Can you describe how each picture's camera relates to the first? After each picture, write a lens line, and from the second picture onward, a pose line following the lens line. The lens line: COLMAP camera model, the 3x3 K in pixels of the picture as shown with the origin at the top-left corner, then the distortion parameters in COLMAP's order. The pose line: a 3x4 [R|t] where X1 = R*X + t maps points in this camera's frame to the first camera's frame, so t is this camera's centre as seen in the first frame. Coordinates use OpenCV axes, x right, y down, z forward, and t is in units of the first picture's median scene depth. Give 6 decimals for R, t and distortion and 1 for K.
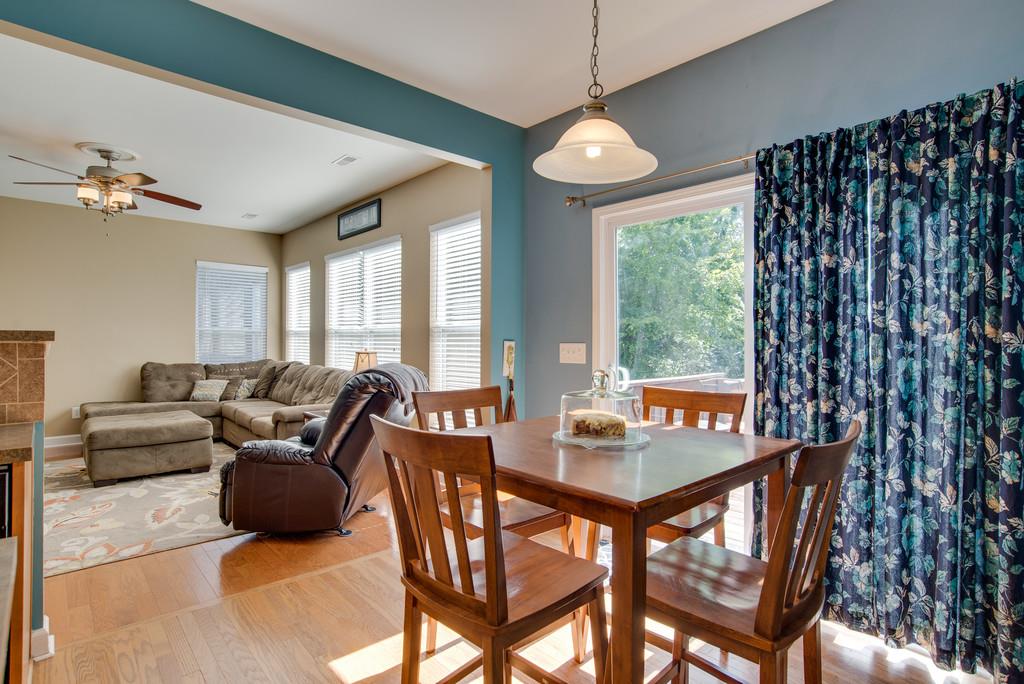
lens RADIAL K [[519.5, 0, 513.0], [0, 519.5, 343.2], [0, 0, 1]] dist [-0.015981, 0.003208]
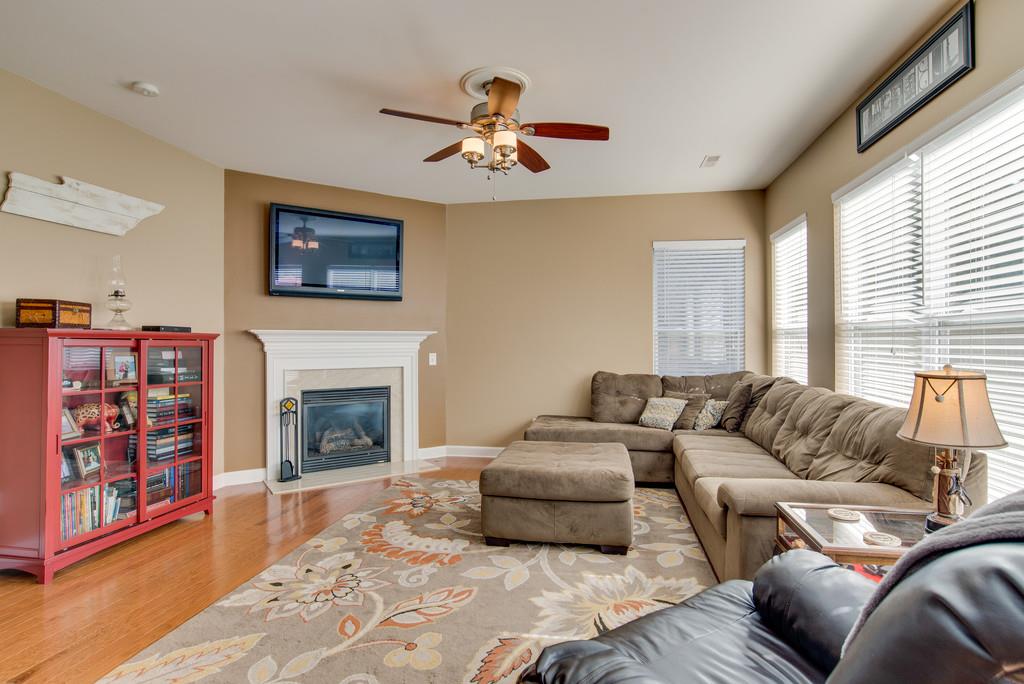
lens RADIAL K [[519.5, 0, 513.2], [0, 519.5, 343.8], [0, 0, 1]] dist [-0.015981, 0.003208]
pose [[0.608467, -0.007201, -0.793547, -0.133439], [0.002720, 0.999972, -0.006988, -0.002141], [0.793575, 0.002094, 0.608469, 0.391233]]
